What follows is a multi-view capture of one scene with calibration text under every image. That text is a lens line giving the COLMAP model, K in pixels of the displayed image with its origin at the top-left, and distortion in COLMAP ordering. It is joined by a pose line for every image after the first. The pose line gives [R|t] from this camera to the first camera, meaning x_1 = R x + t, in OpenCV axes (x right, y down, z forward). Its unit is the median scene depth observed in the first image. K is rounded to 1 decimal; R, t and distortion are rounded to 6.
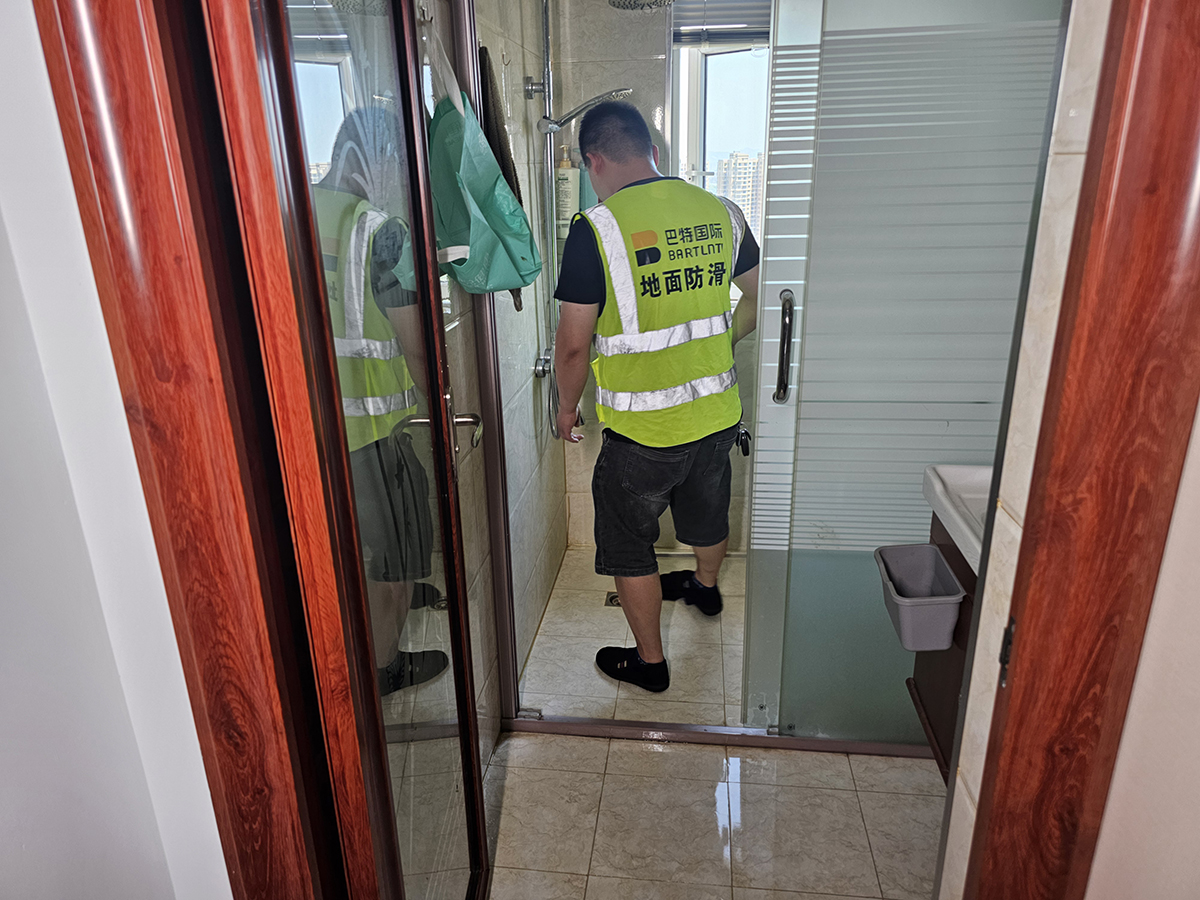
lens RADIAL K [[800.4, 0, 587.1], [0, 800.4, 443.4], [0, 0, 1]] dist [0.004731, -0.001389]
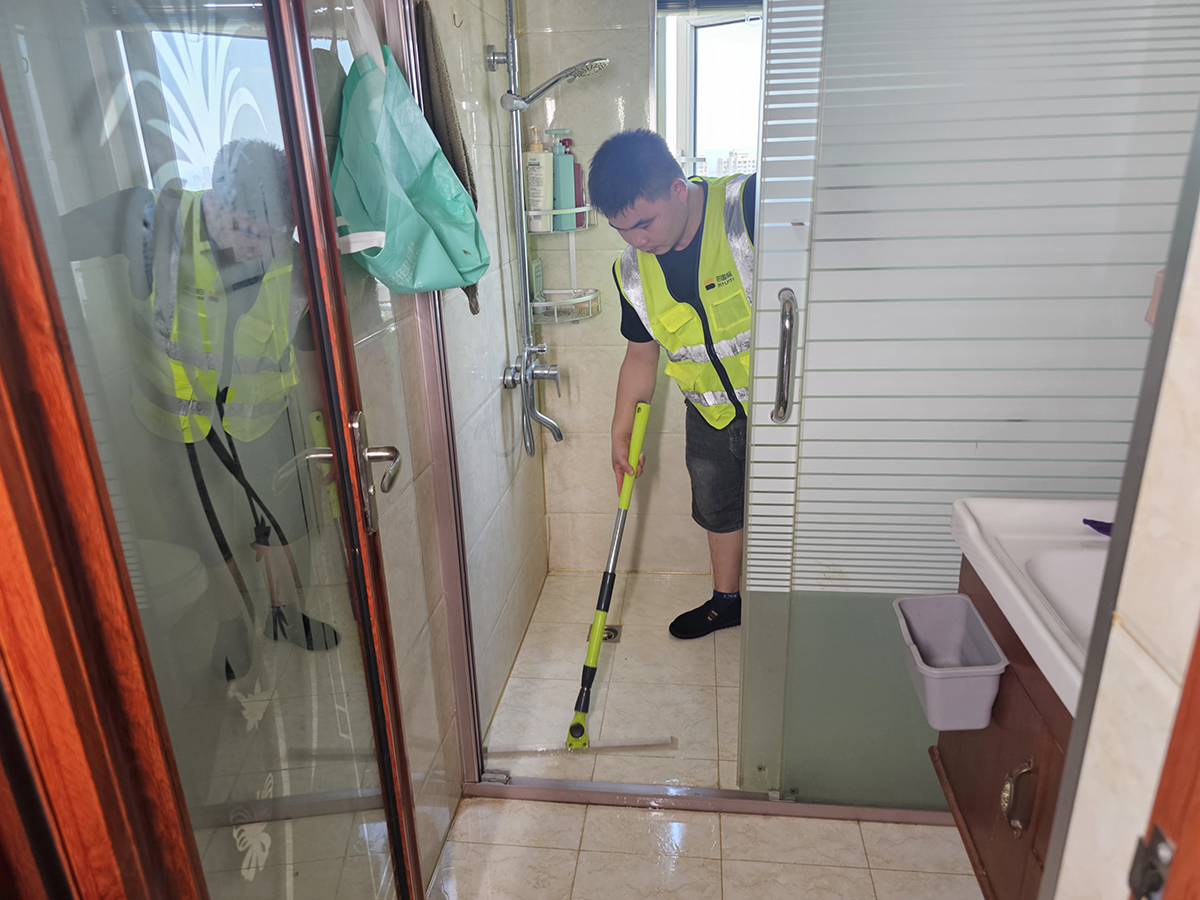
lens RADIAL K [[802.1, 0, 600.0], [0, 802.1, 450.0], [0, 0, 1]] dist [0.001537, 0.000848]
pose [[0.999872, -0.007595, 0.014108, 0.087442], [0.007488, 0.999943, 0.007675, -0.063277], [-0.014165, -0.007569, 0.999871, 0.340656]]
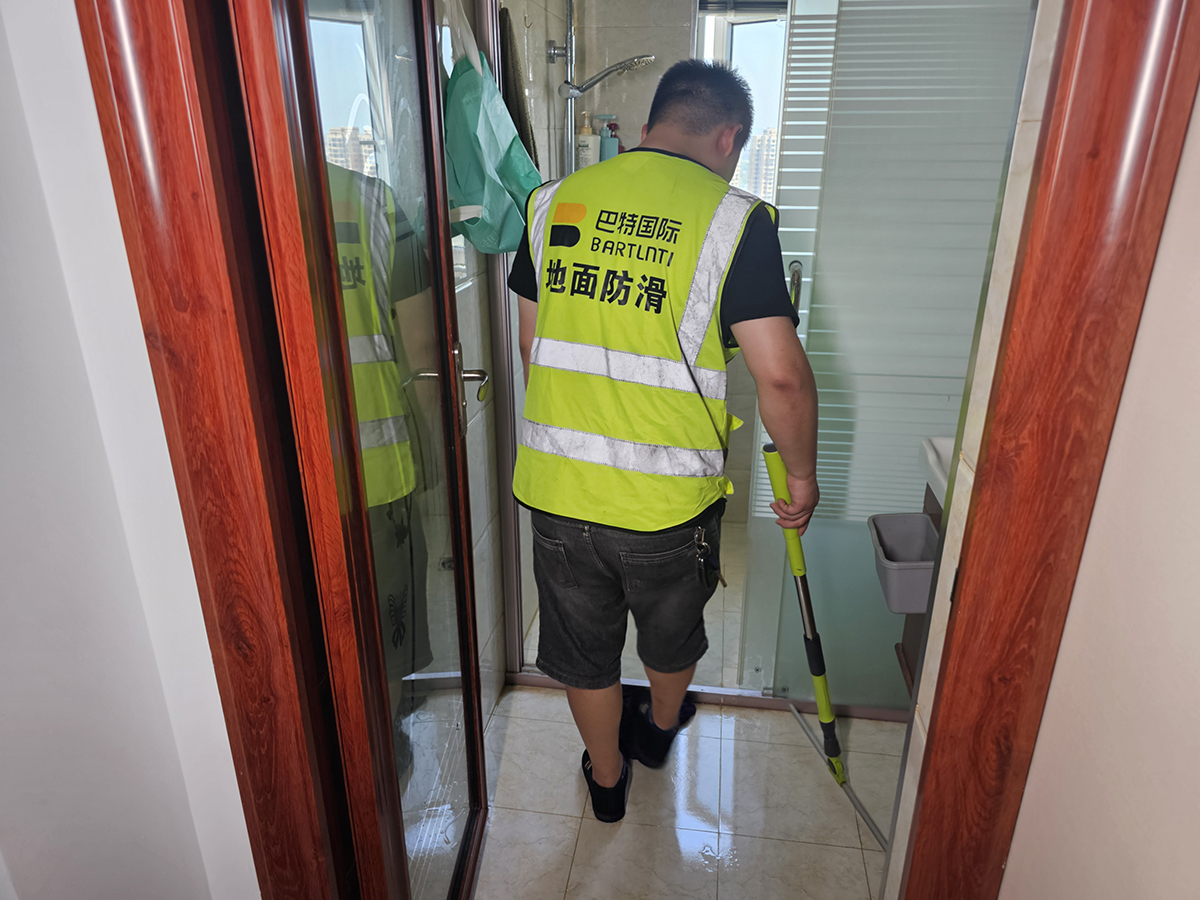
lens RADIAL K [[804.5, 0, 602.7], [0, 804.5, 456.9], [0, 0, 1]] dist [-0.000732, -0.004225]
pose [[0.999445, 0.032708, -0.006265, 0.040903], [-0.032403, 0.998513, 0.043846, 0.041489], [0.007689, -0.043618, 0.999019, -0.066367]]
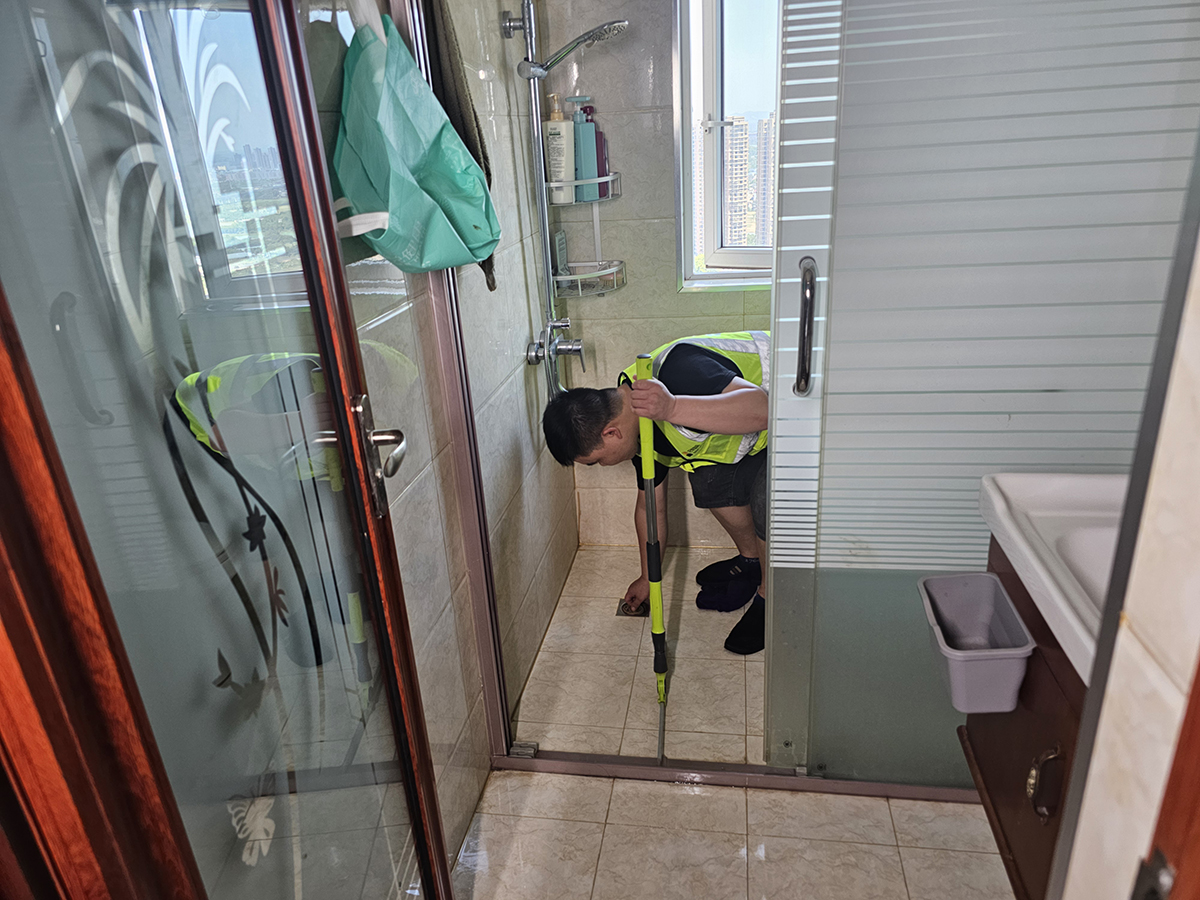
lens RADIAL K [[798.0, 0, 601.7], [0, 798.0, 454.2], [0, 0, 1]] dist [0.007757, -0.001388]
pose [[0.999124, -0.019911, -0.036817, 0.143285], [0.021714, 0.998550, 0.049255, -0.078490], [0.035783, -0.050012, 0.998107, 0.376148]]
